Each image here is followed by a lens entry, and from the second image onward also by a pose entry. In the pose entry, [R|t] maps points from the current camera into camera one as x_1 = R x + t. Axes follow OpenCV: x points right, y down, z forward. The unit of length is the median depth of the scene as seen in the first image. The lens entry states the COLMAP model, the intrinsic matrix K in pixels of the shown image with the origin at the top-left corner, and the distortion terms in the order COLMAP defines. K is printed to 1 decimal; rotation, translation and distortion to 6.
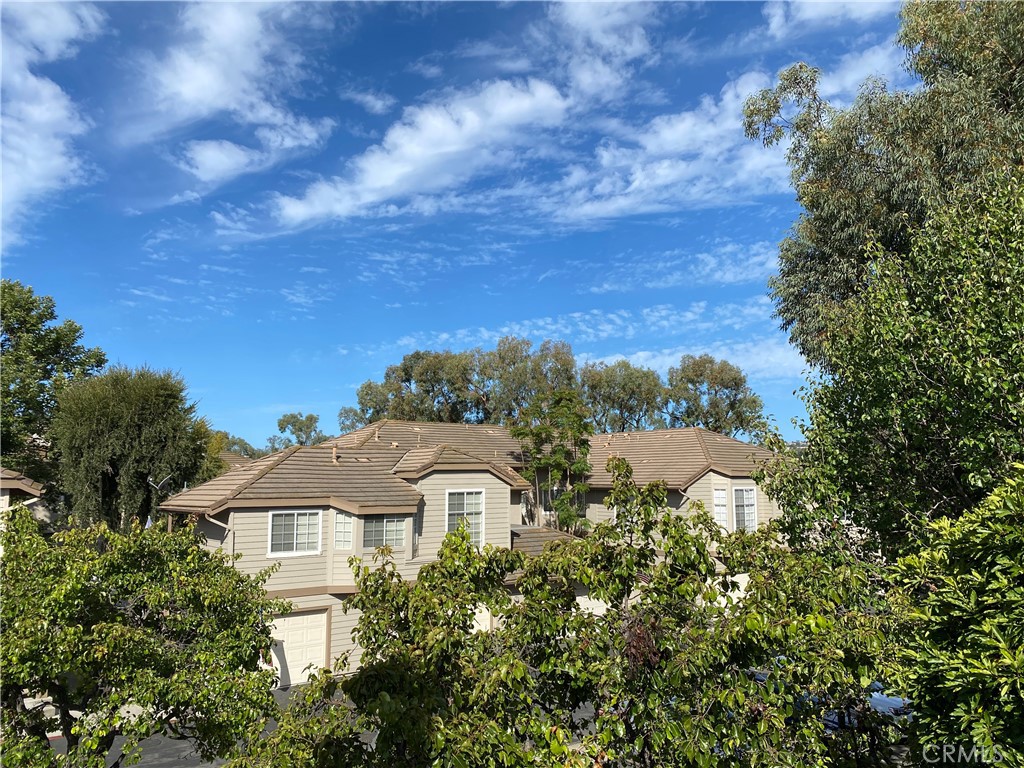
lens RADIAL K [[766.3, 0, 510.1], [0, 766.3, 386.6], [0, 0, 1]] dist [0.009424, -0.005813]
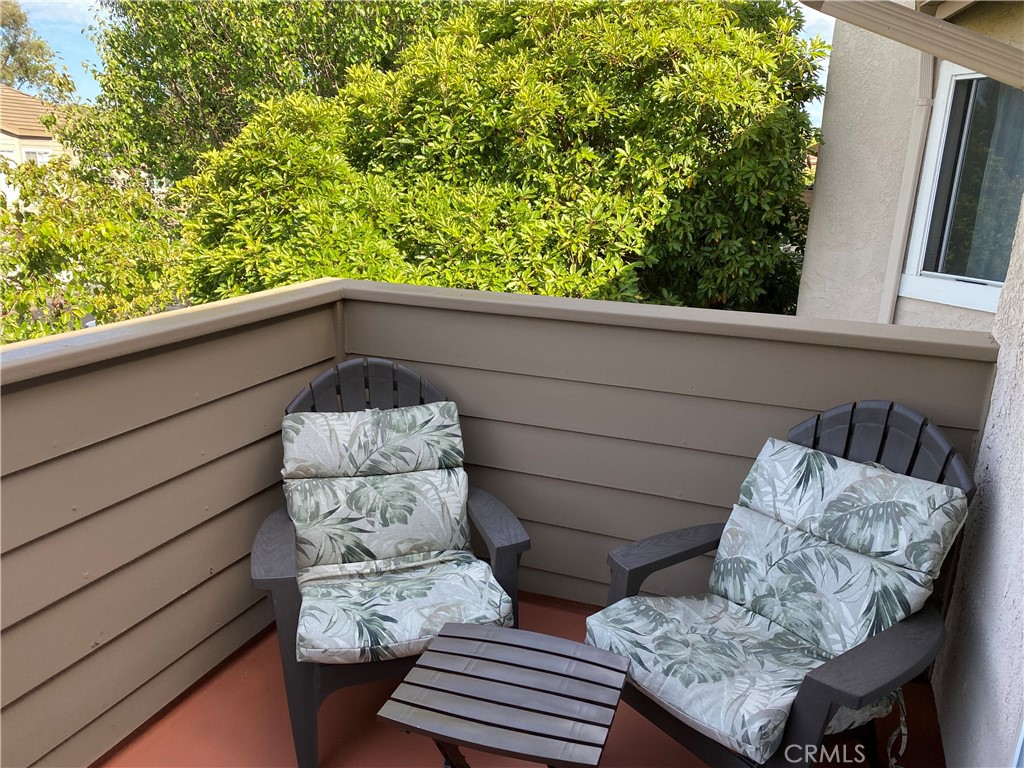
lens RADIAL K [[766.3, 0, 513.0], [0, 766.3, 390.1], [0, 0, 1]] dist [0.009424, -0.005813]
pose [[0.676908, -0.189429, 0.711275, -0.063863], [-0.119611, 0.925165, 0.360225, 0.027798], [-0.726284, -0.328916, 0.603594, -0.234815]]
